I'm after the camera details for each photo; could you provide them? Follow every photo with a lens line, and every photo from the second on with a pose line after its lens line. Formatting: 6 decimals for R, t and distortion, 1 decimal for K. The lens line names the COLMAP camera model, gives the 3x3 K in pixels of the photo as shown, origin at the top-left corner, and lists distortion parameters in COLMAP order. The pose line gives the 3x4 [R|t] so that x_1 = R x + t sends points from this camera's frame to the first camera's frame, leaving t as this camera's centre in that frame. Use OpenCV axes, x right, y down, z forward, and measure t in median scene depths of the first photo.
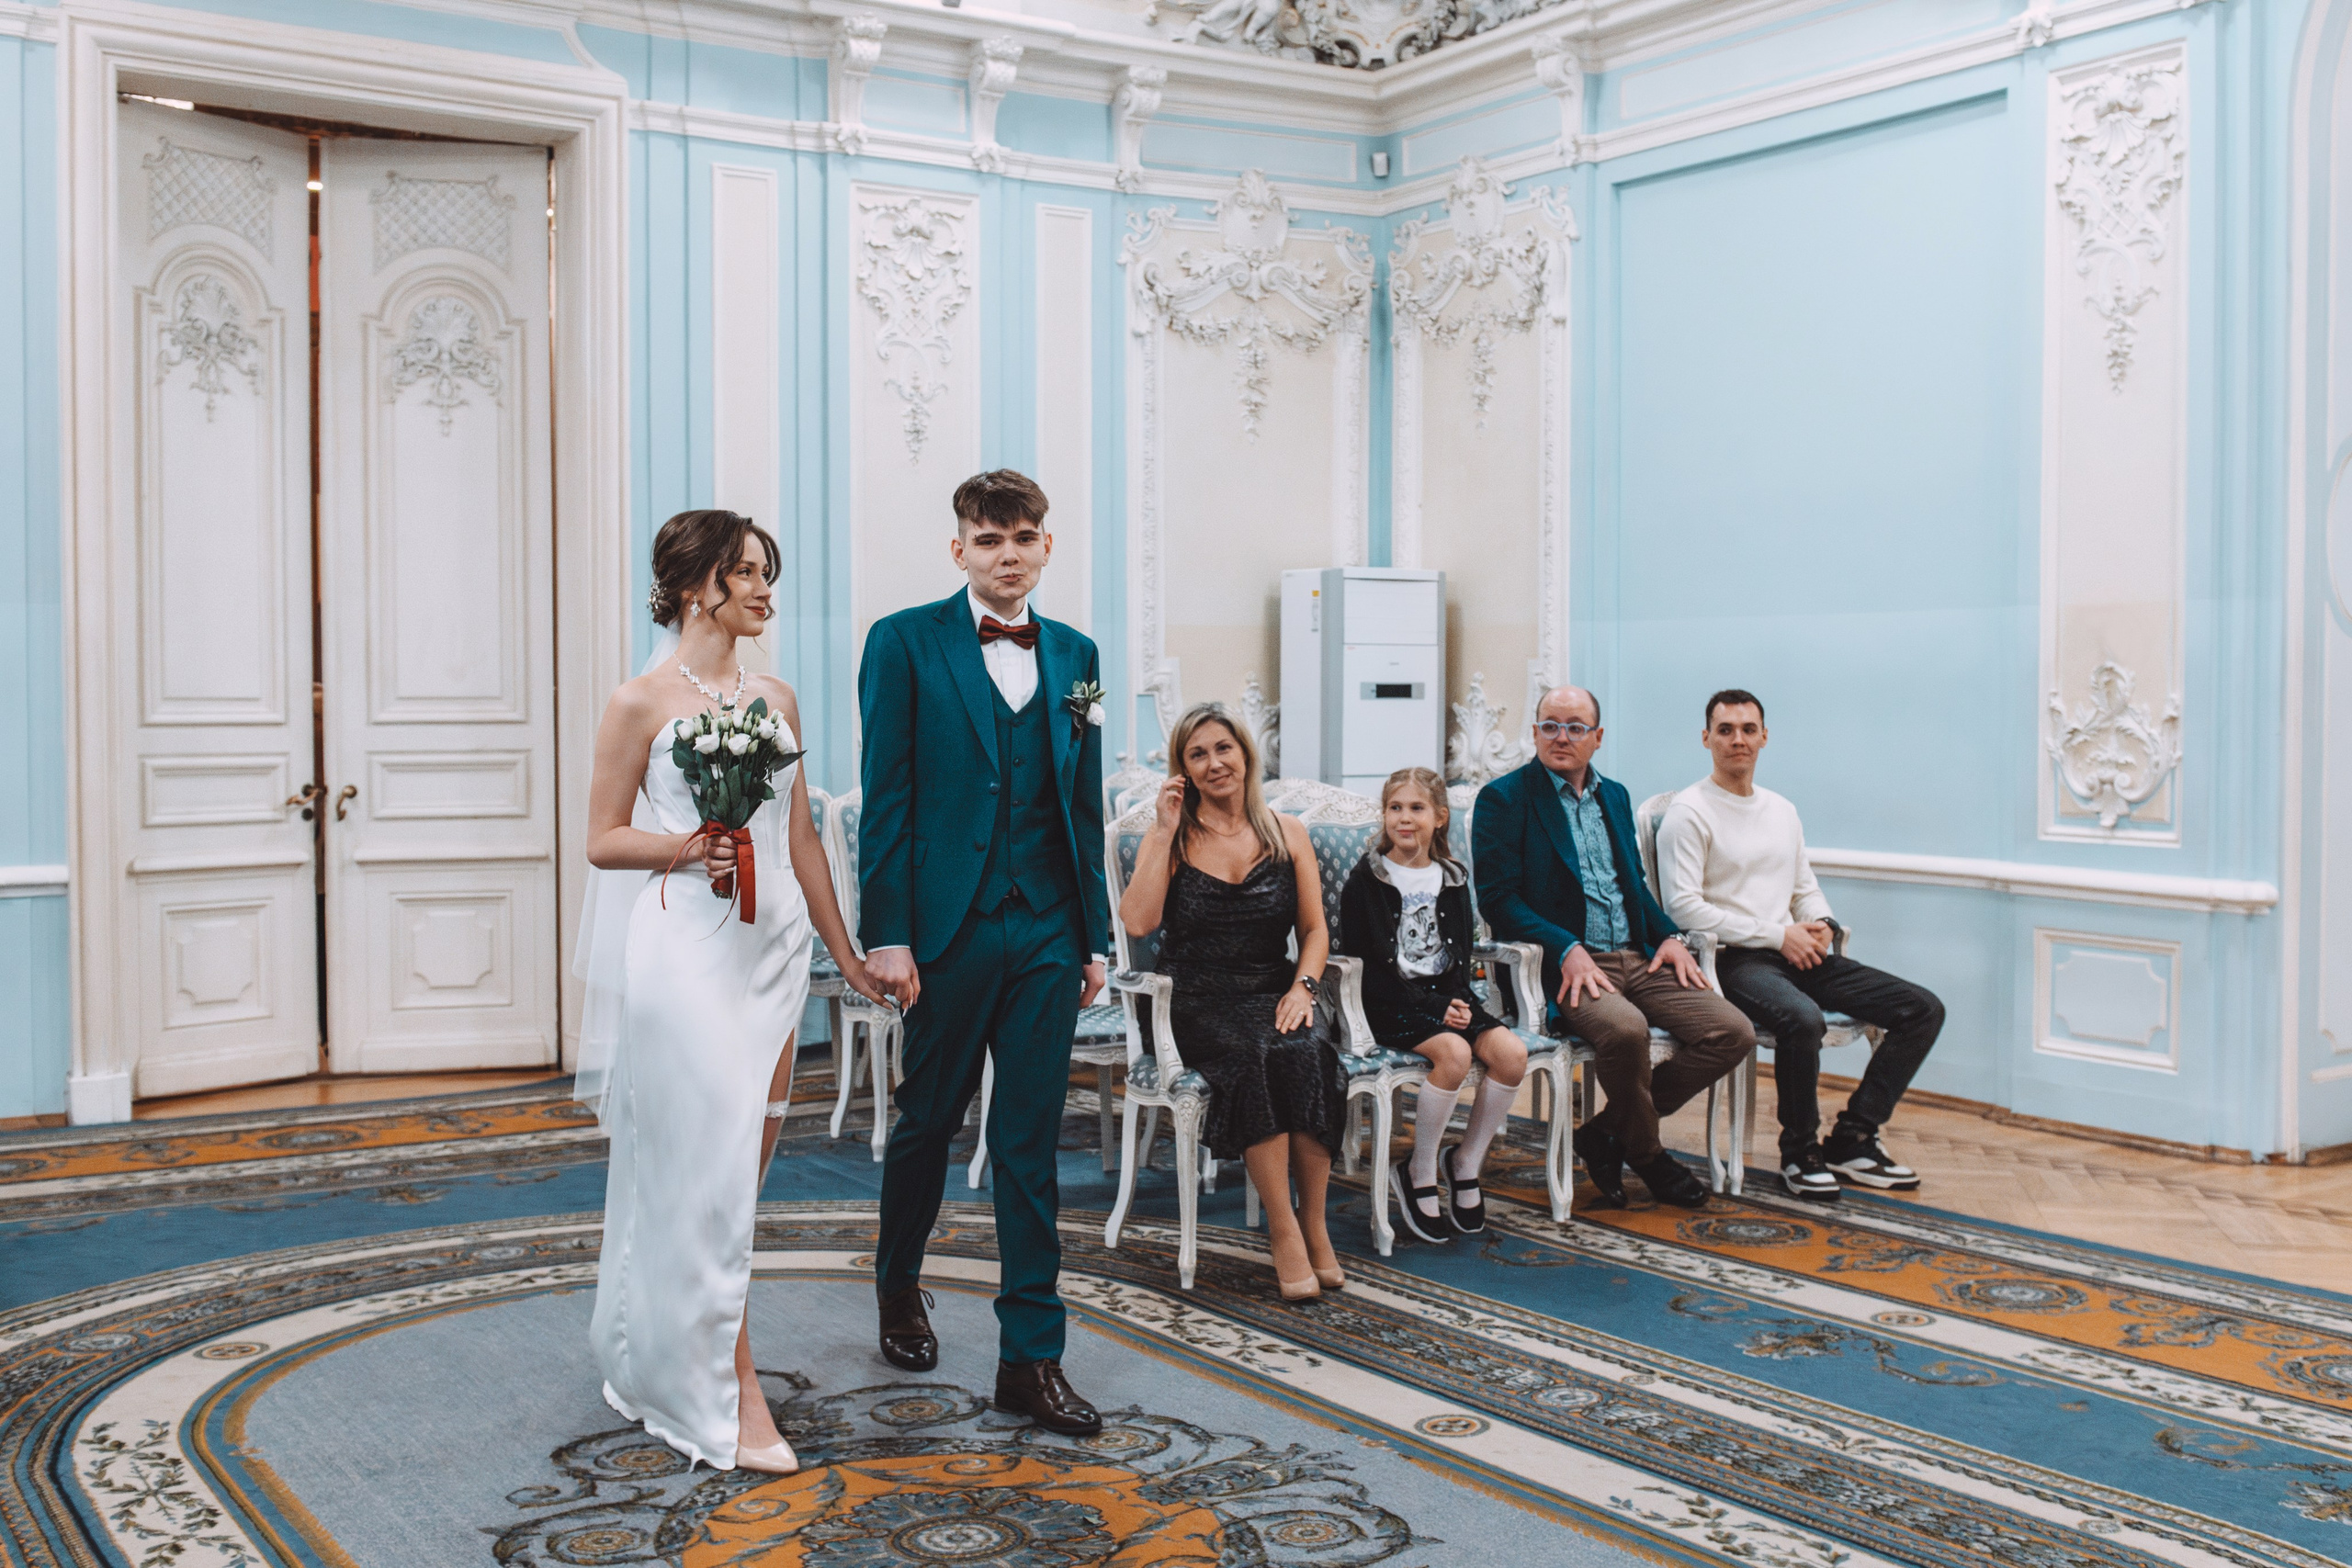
lens RADIAL K [[2426.1, 0, 1240.8], [0, 2426.1, 781.3], [0, 0, 1]] dist [-0.010009, -0.018549]
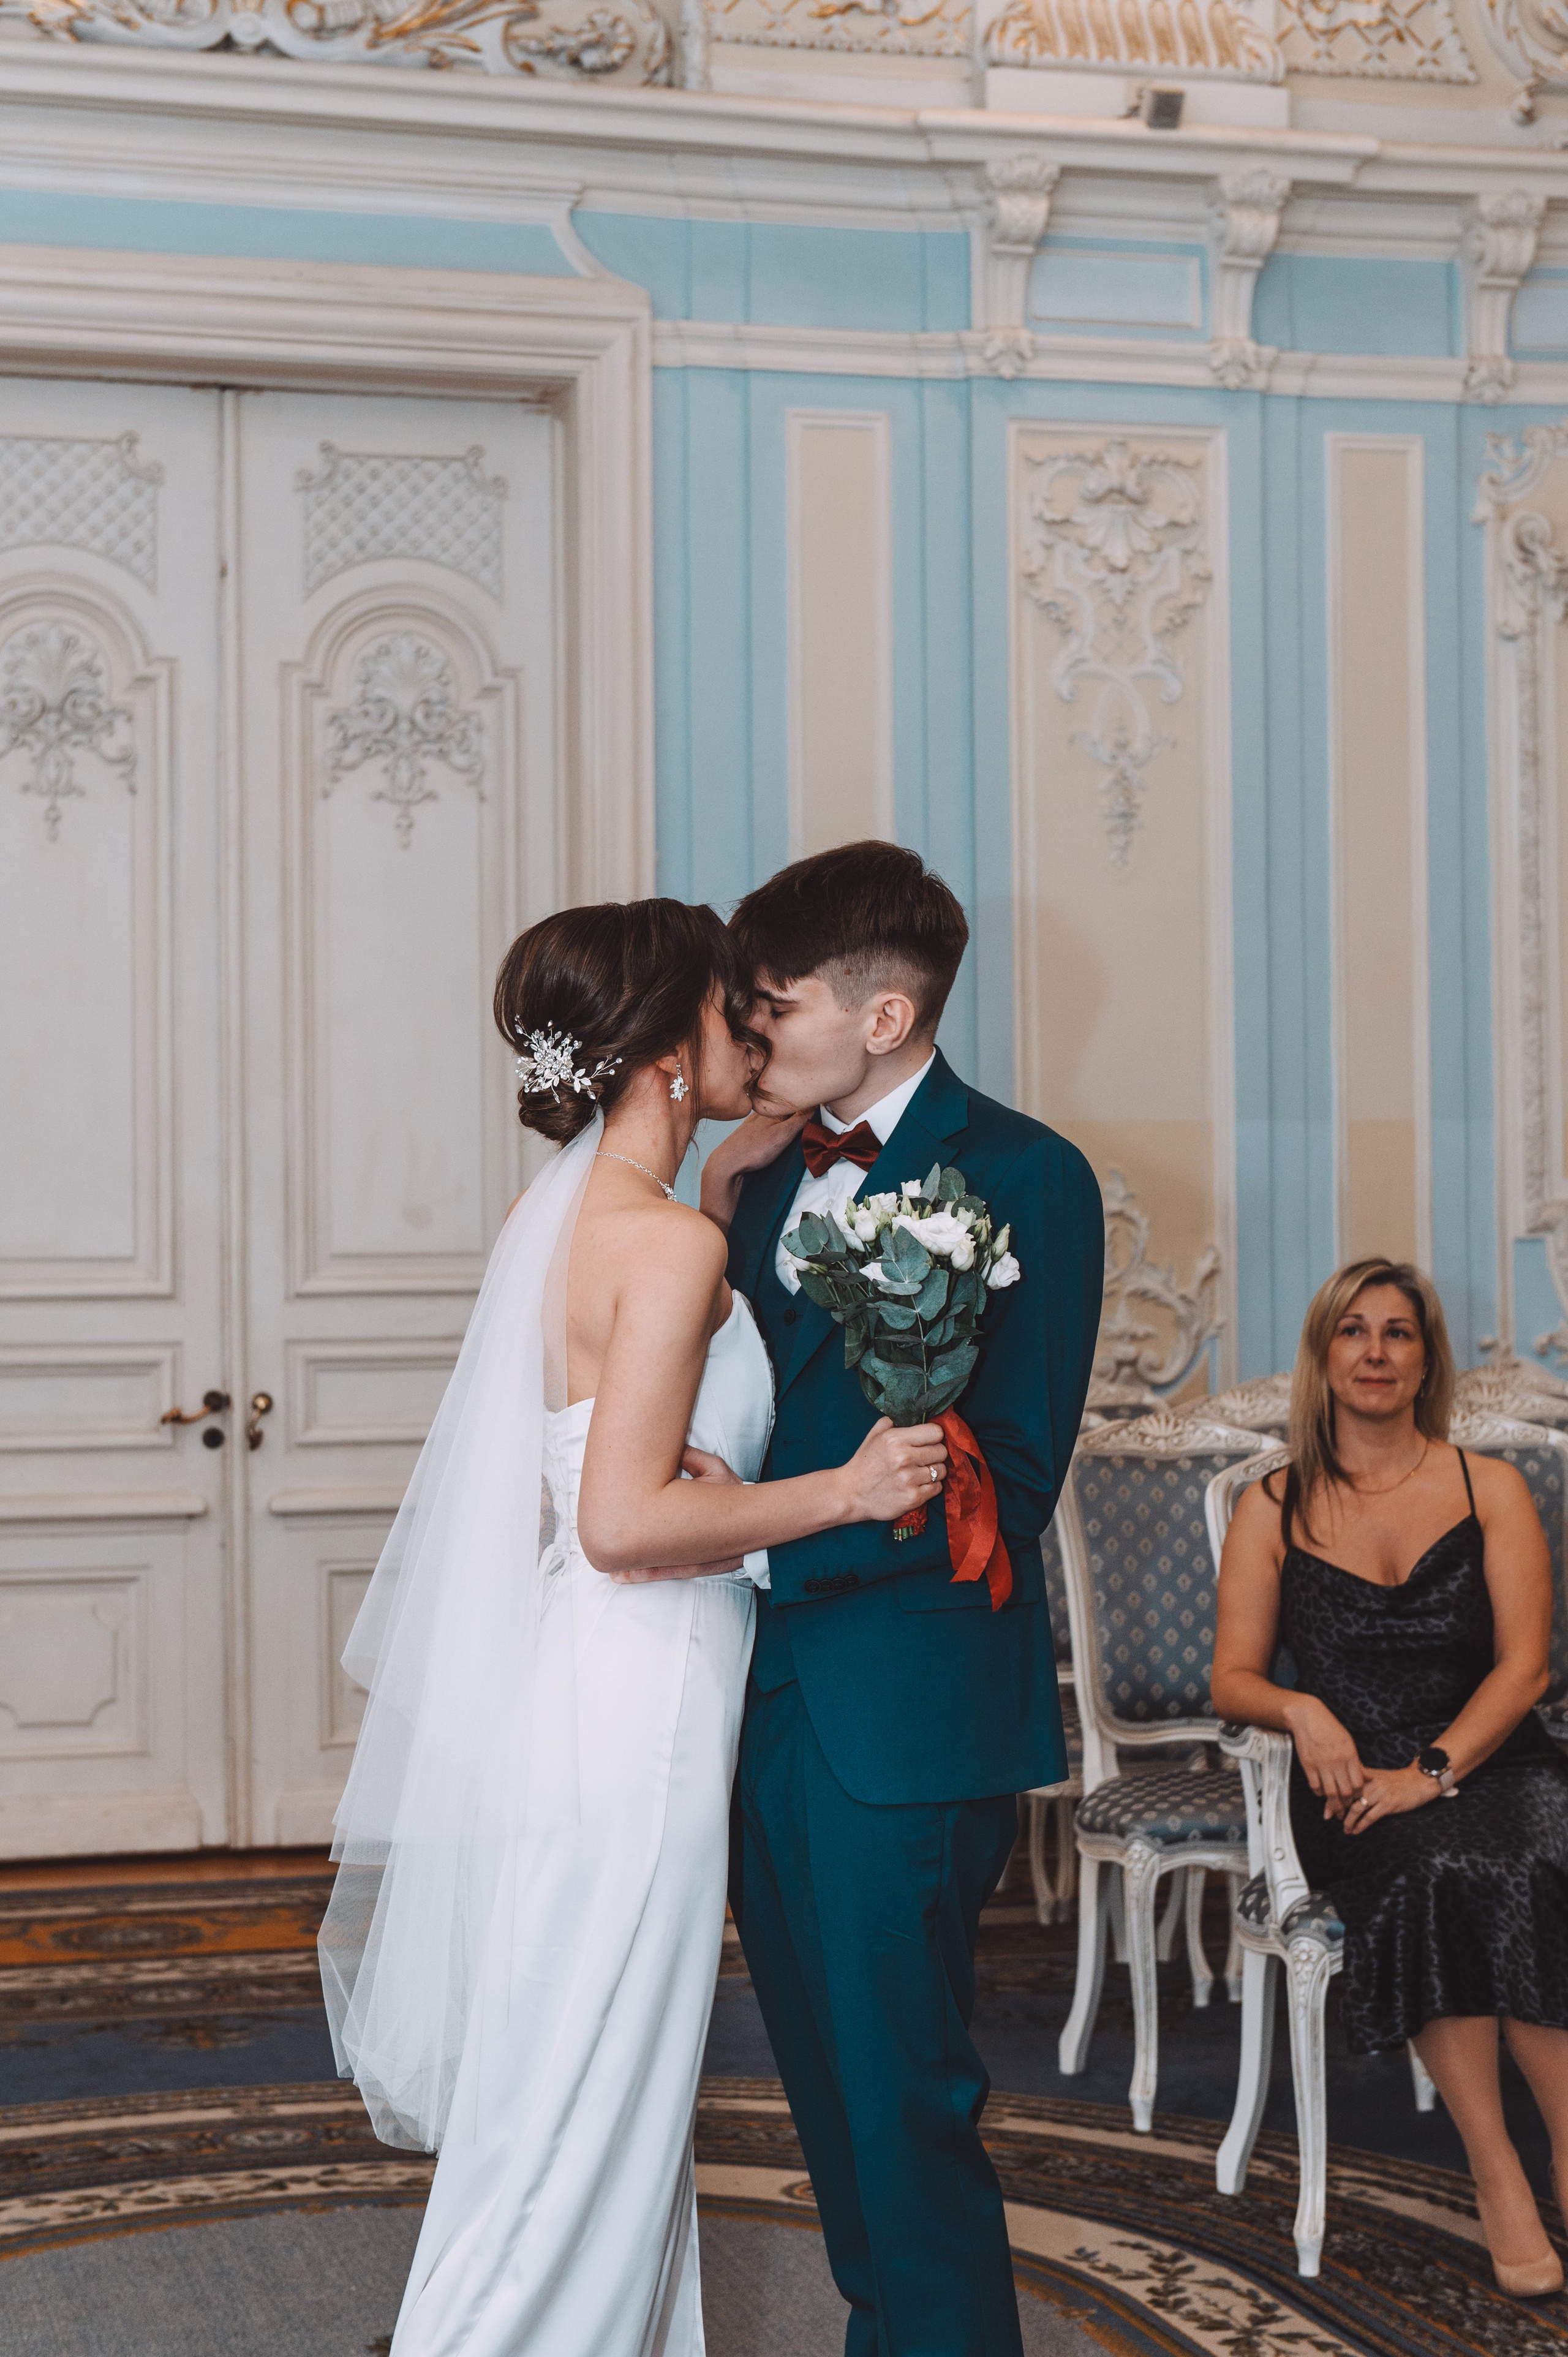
lens RADIAL K [[3945.2, 0, 775.1], [0, 3945.2, 1131.3], [0, 0, 1]] dist [0.036258, -0.161859]
pose [[0.948372, -0.017049, -0.316703, 0.156707], [-0.001652, 0.998275, -0.058689, -0.008481], [0.317157, 0.056182, 0.946707, 0.045922]]
